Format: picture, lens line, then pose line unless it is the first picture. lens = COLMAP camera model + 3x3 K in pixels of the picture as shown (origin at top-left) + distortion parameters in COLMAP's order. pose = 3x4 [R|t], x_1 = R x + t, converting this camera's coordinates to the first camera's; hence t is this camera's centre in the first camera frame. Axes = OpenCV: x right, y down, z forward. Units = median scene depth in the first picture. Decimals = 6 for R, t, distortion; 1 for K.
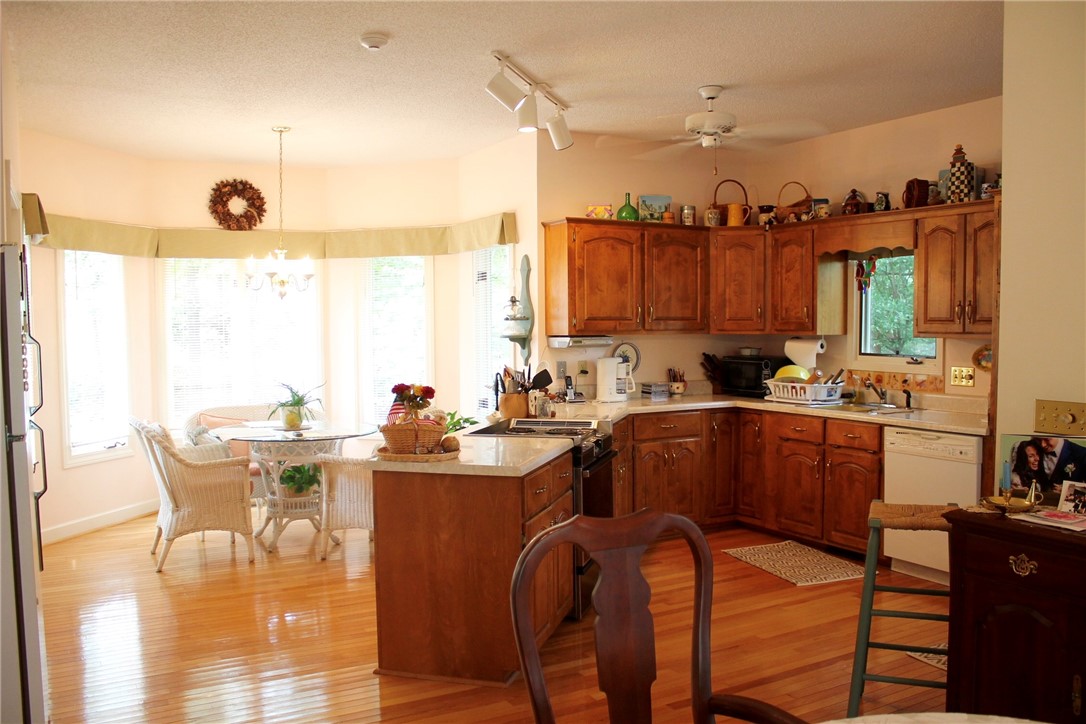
lens RADIAL K [[914.8, 0, 540.0], [0, 914.8, 374.2], [0, 0, 1]] dist [-0.170665, 0.168050]
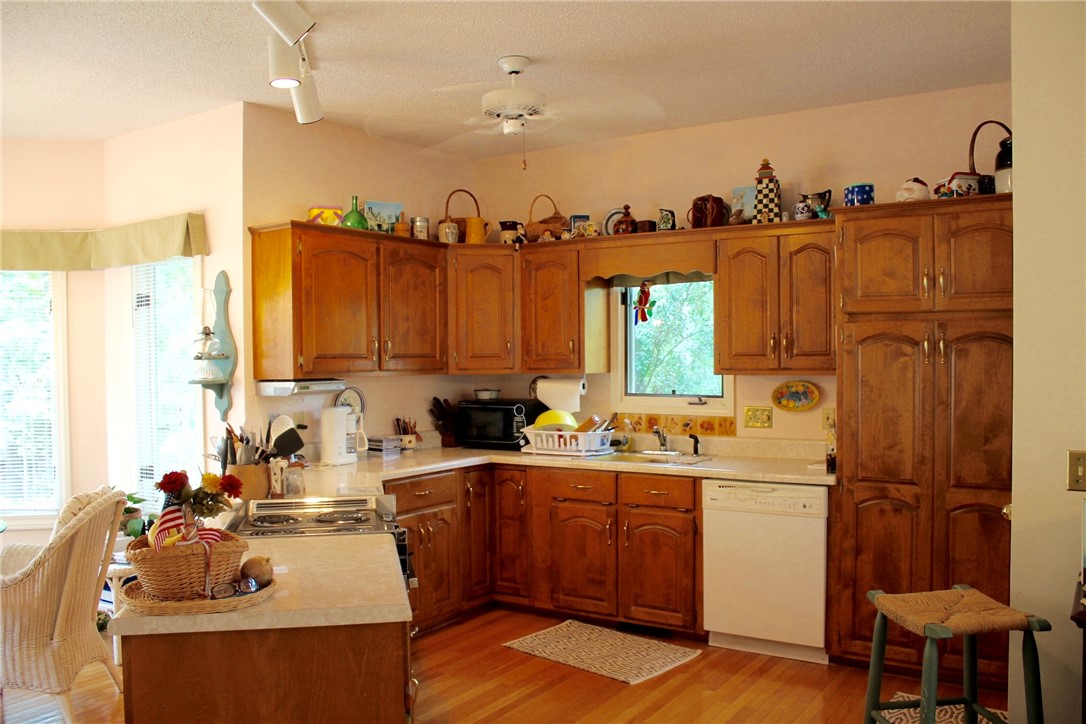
lens RADIAL K [[914.8, 0, 540.0], [0, 914.8, 374.2], [0, 0, 1]] dist [-0.170665, 0.168050]
pose [[0.890569, -0.012765, 0.454669, -0.120660], [0.031800, 0.998908, -0.034242, -0.014539], [-0.453735, 0.044953, 0.890002, 0.246624]]
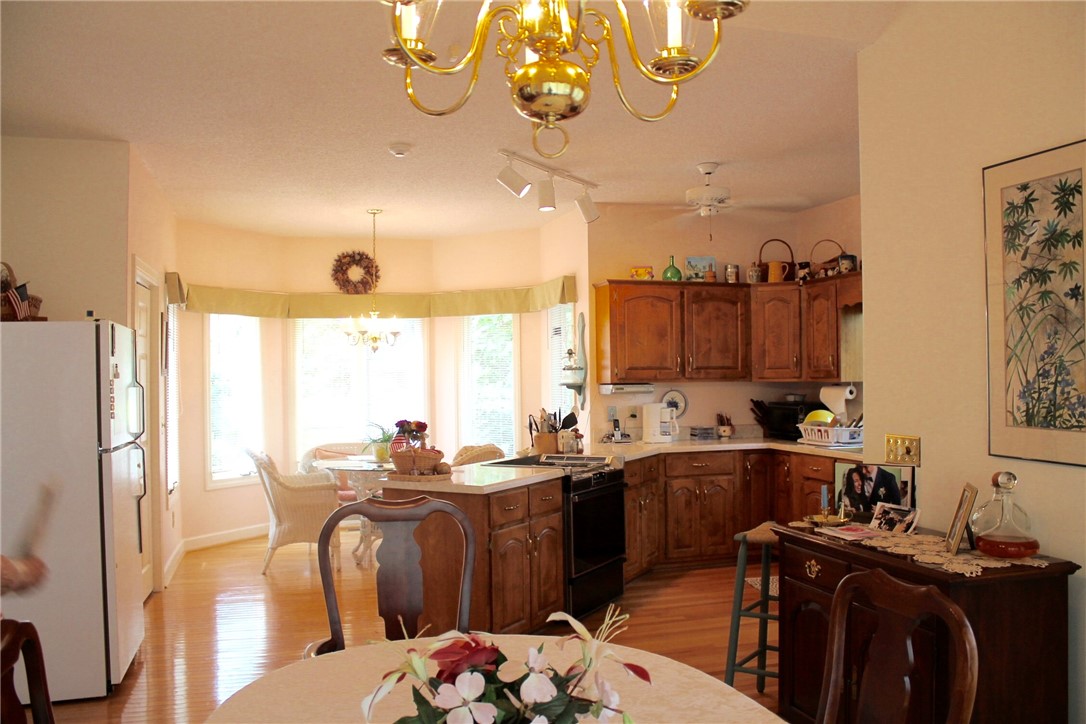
lens RADIAL K [[914.8, 0, 540.0], [0, 914.8, 374.2], [0, 0, 1]] dist [-0.170665, 0.168050]
pose [[0.975177, -0.003622, -0.221395, 0.191034], [-0.008733, 0.998459, -0.054804, 0.009177], [0.221253, 0.055377, 0.973643, -0.121127]]
